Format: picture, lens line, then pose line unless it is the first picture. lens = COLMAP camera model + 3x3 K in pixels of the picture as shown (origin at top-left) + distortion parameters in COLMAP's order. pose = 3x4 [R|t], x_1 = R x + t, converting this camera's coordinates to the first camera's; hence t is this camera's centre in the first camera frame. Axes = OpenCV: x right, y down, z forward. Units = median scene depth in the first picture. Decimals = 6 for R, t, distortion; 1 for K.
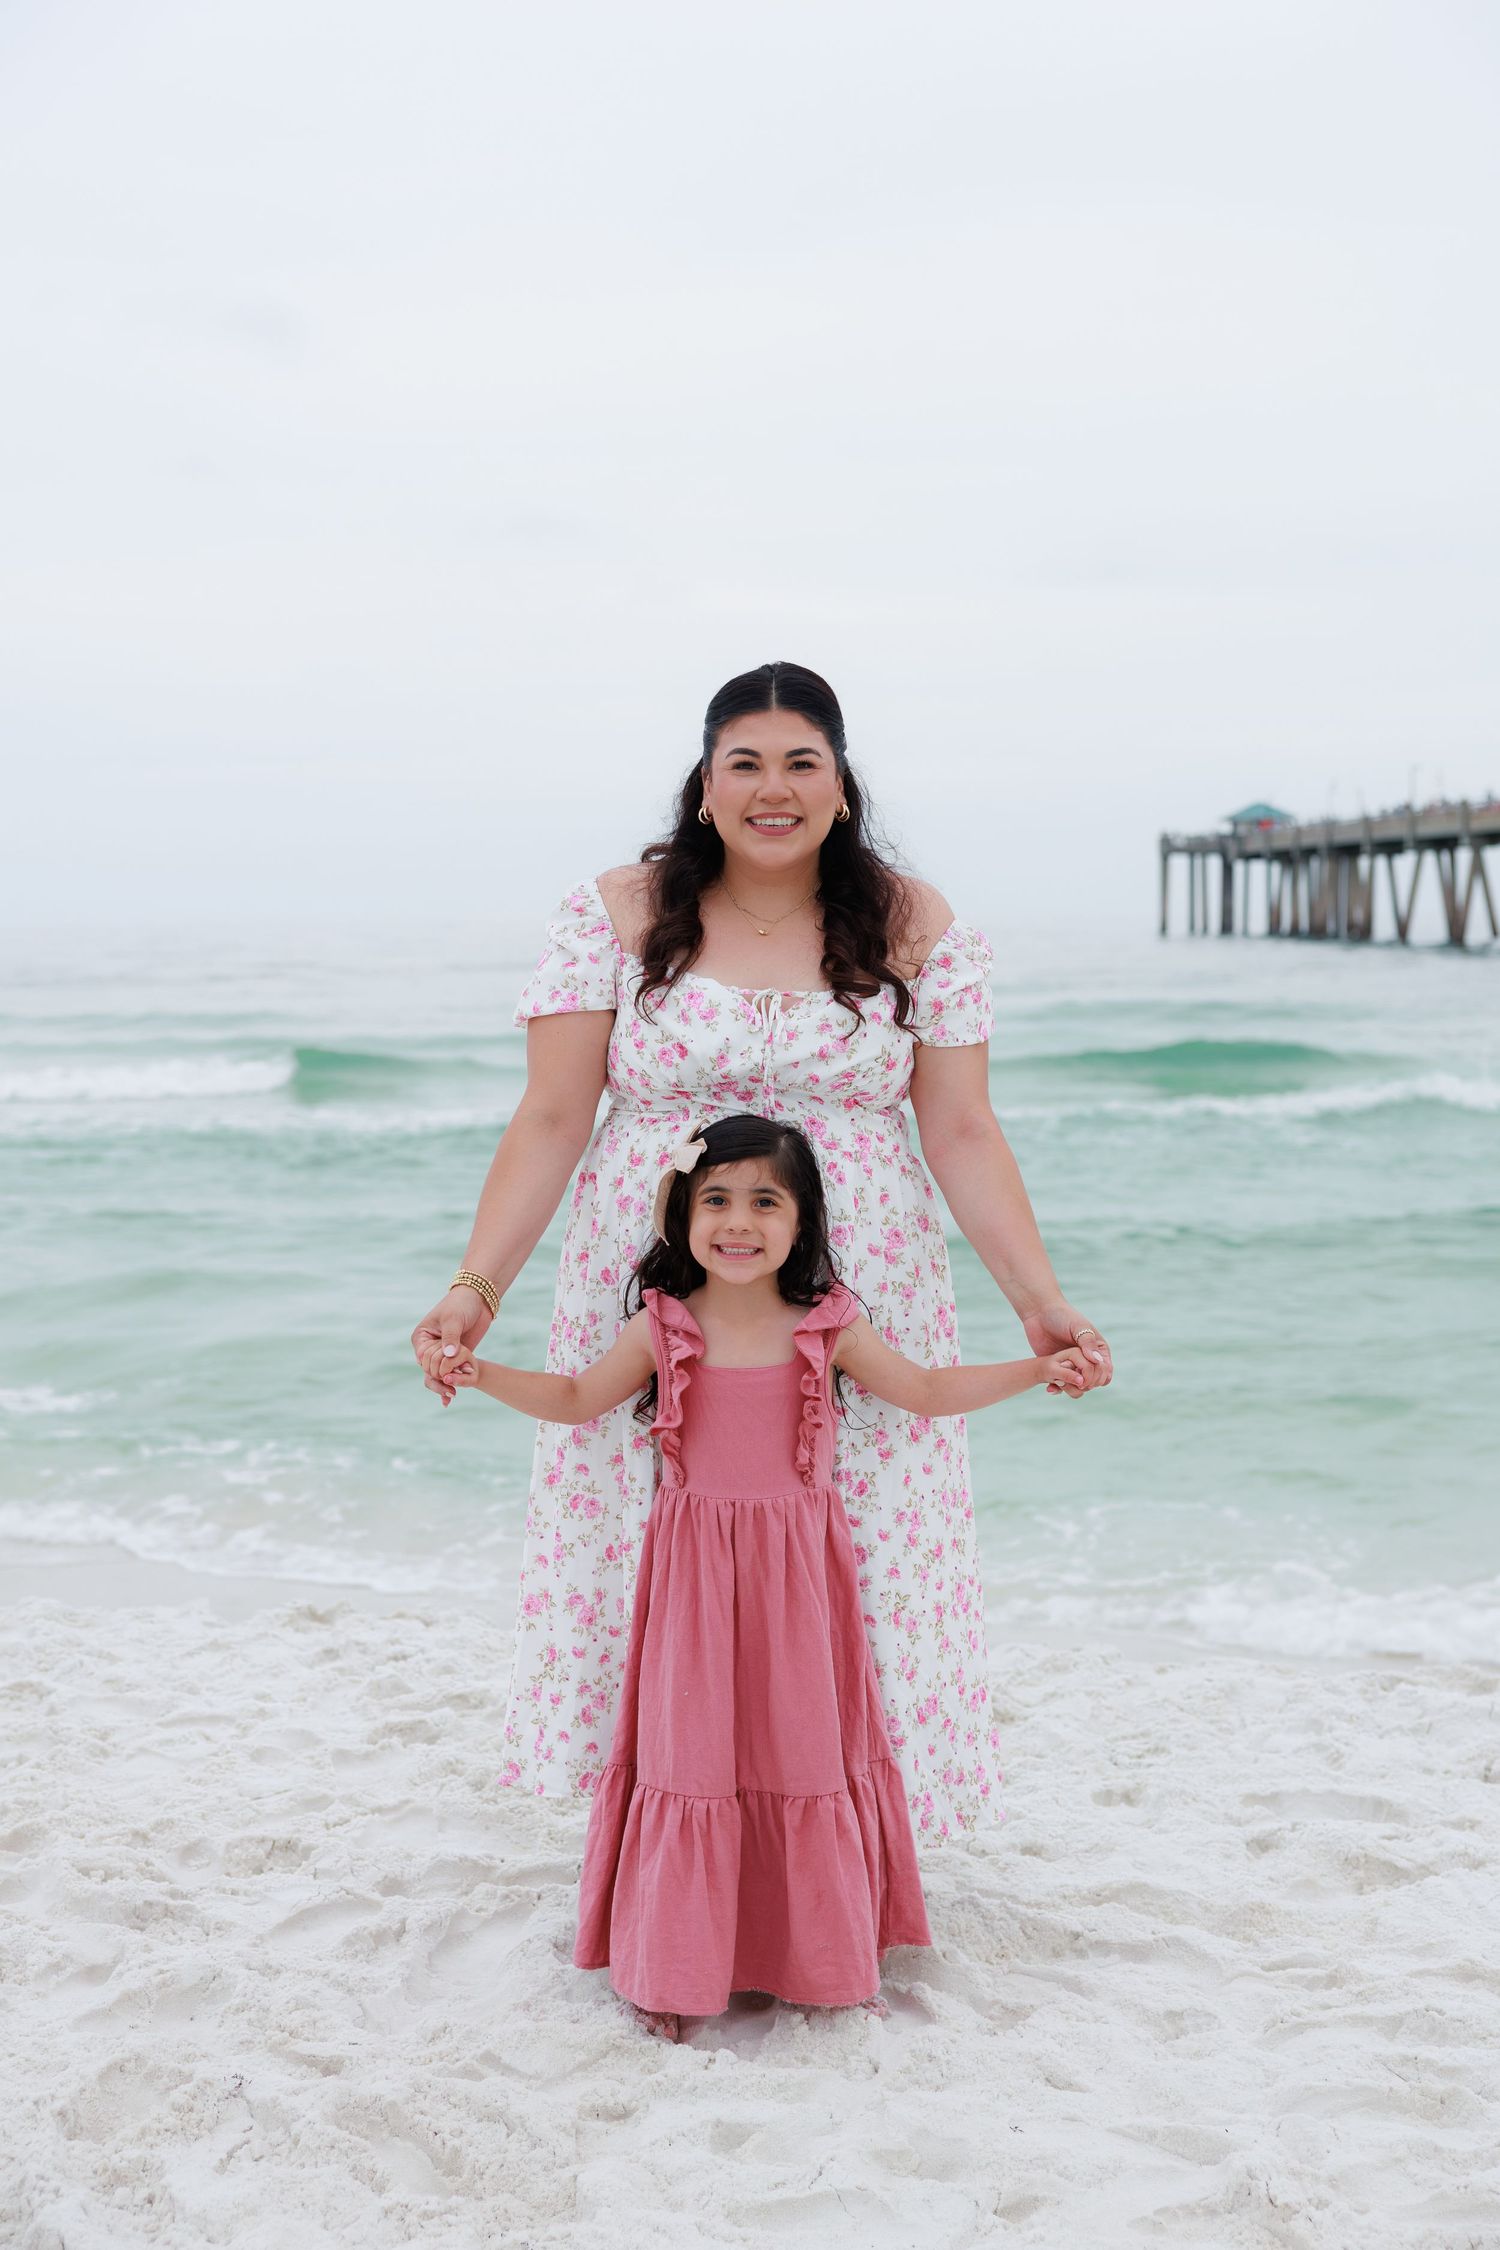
lens RADIAL K [[3065.6, 0, 763.7], [0, 3065.6, 1136.2], [0, 0, 1]] dist [-0.030504, 0.000000]
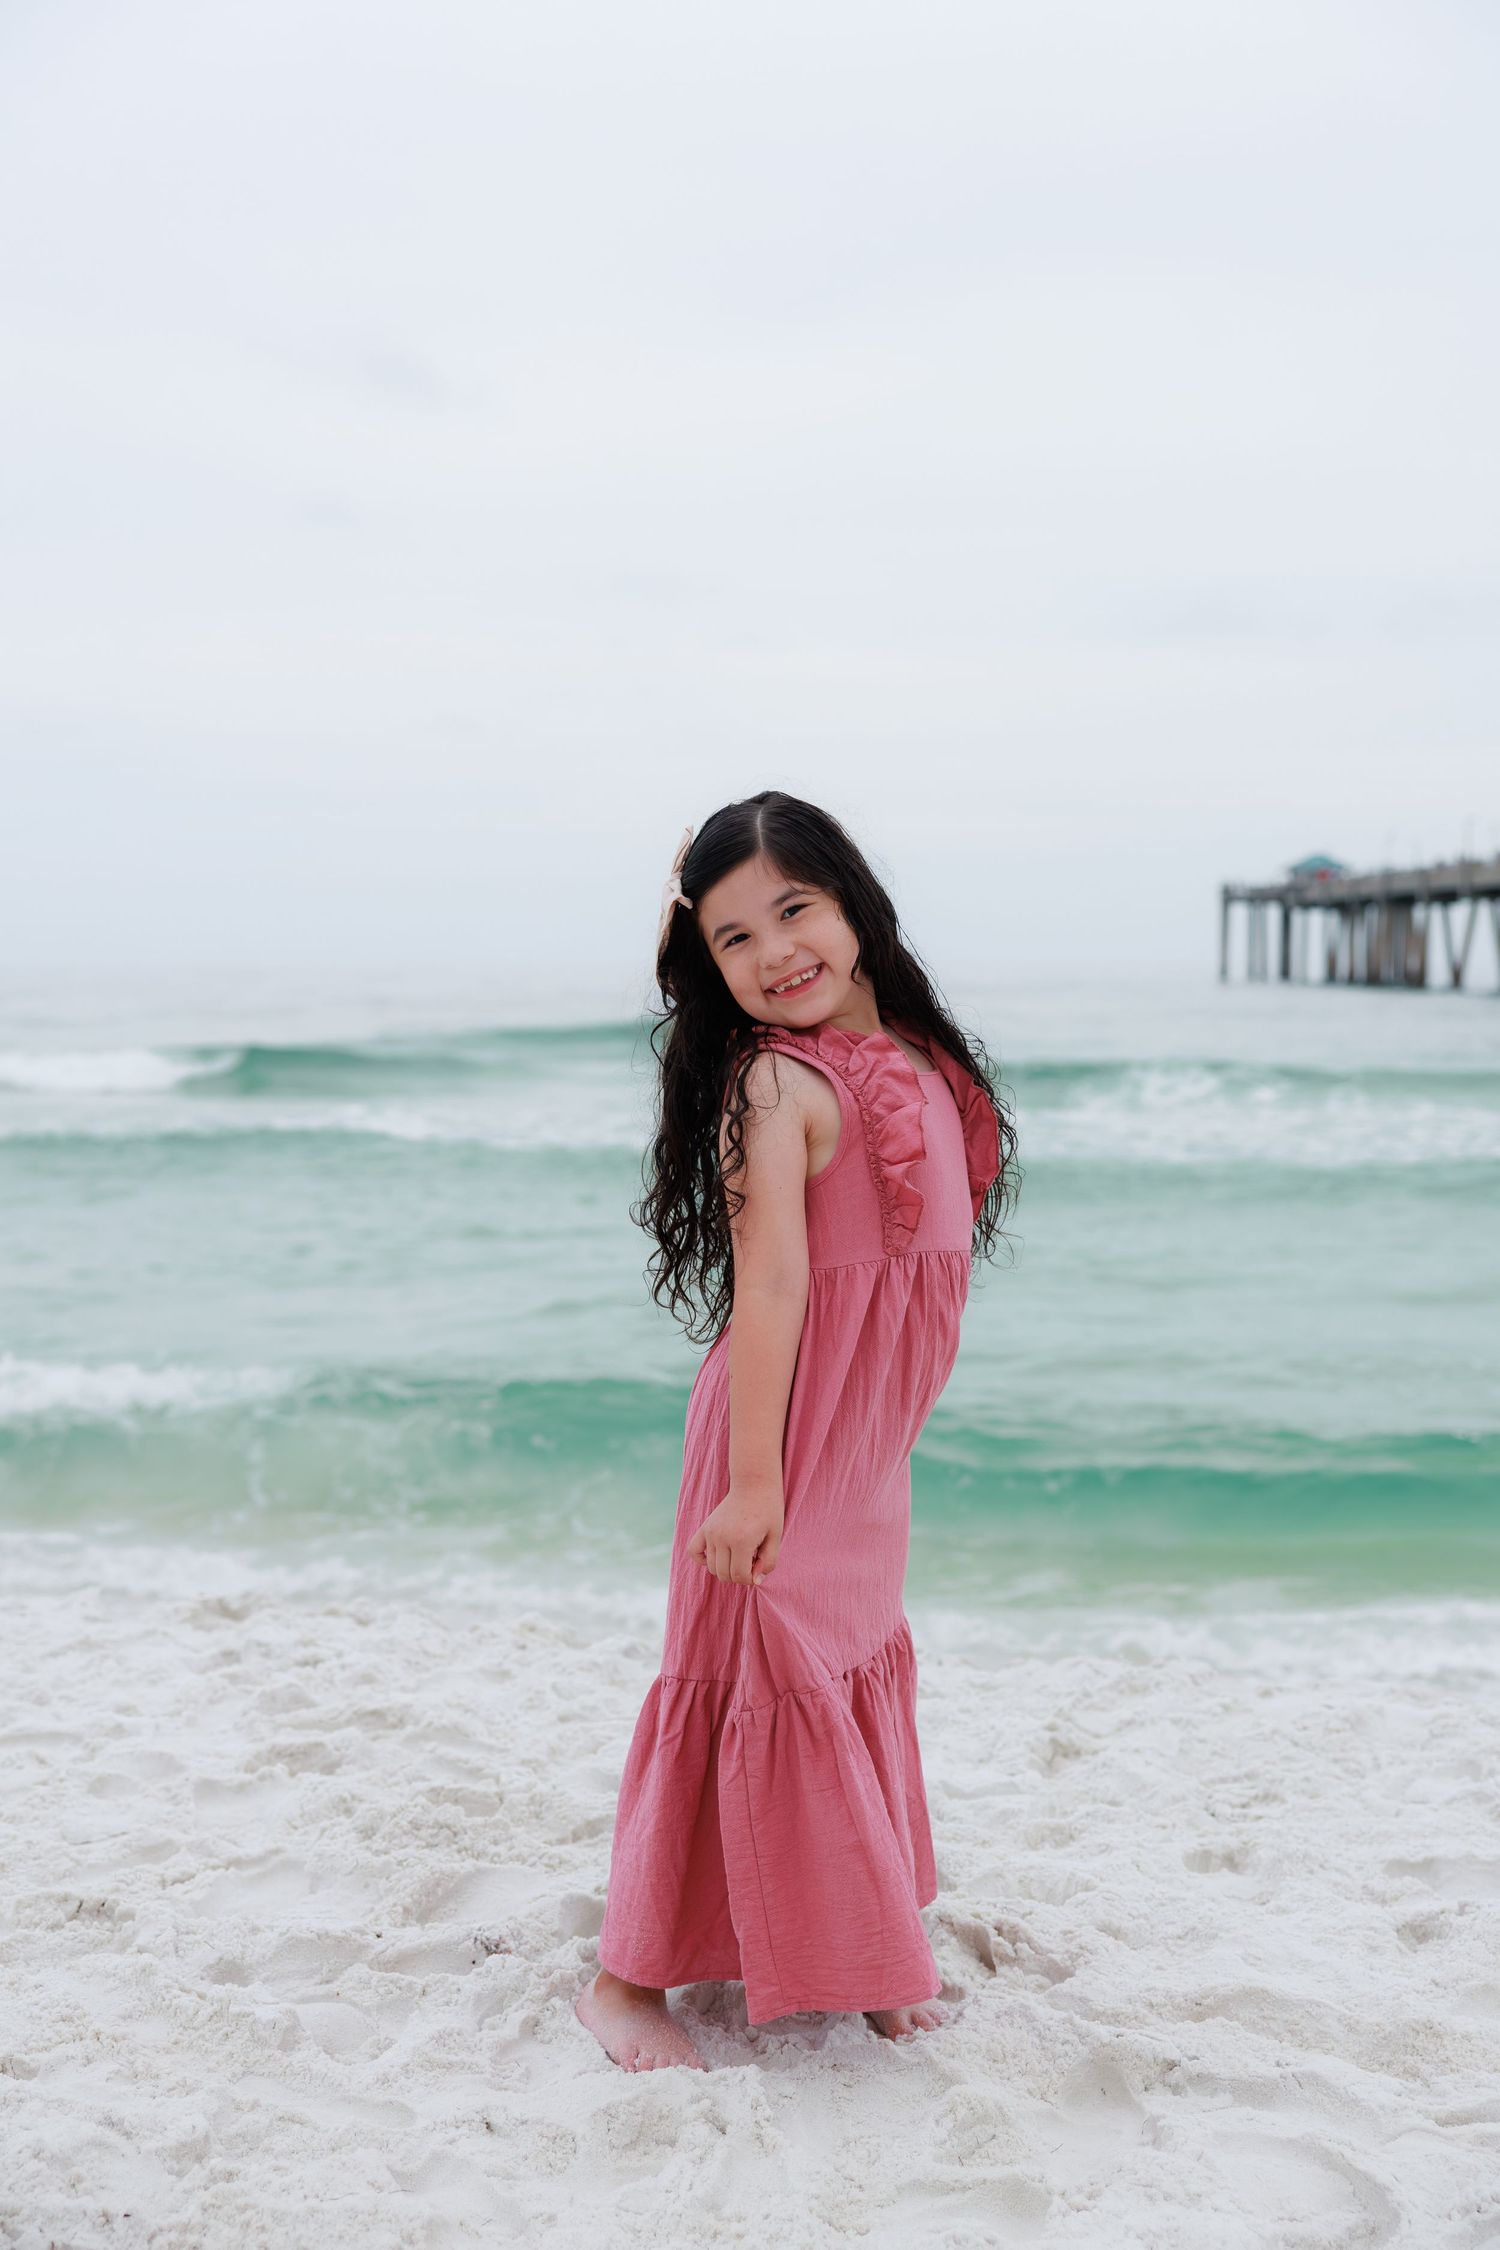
lens RADIAL K [[2956.4, 0, 759.9], [0, 2956.4, 1120.0], [0, 0, 1]] dist [-0.027328, 0.000000]
pose [[0.999621, 0.010699, -0.025375, 0.017470], [-0.011151, 0.999780, -0.017745, 0.043171], [0.025180, 0.018022, 0.999520, 0.242121]]
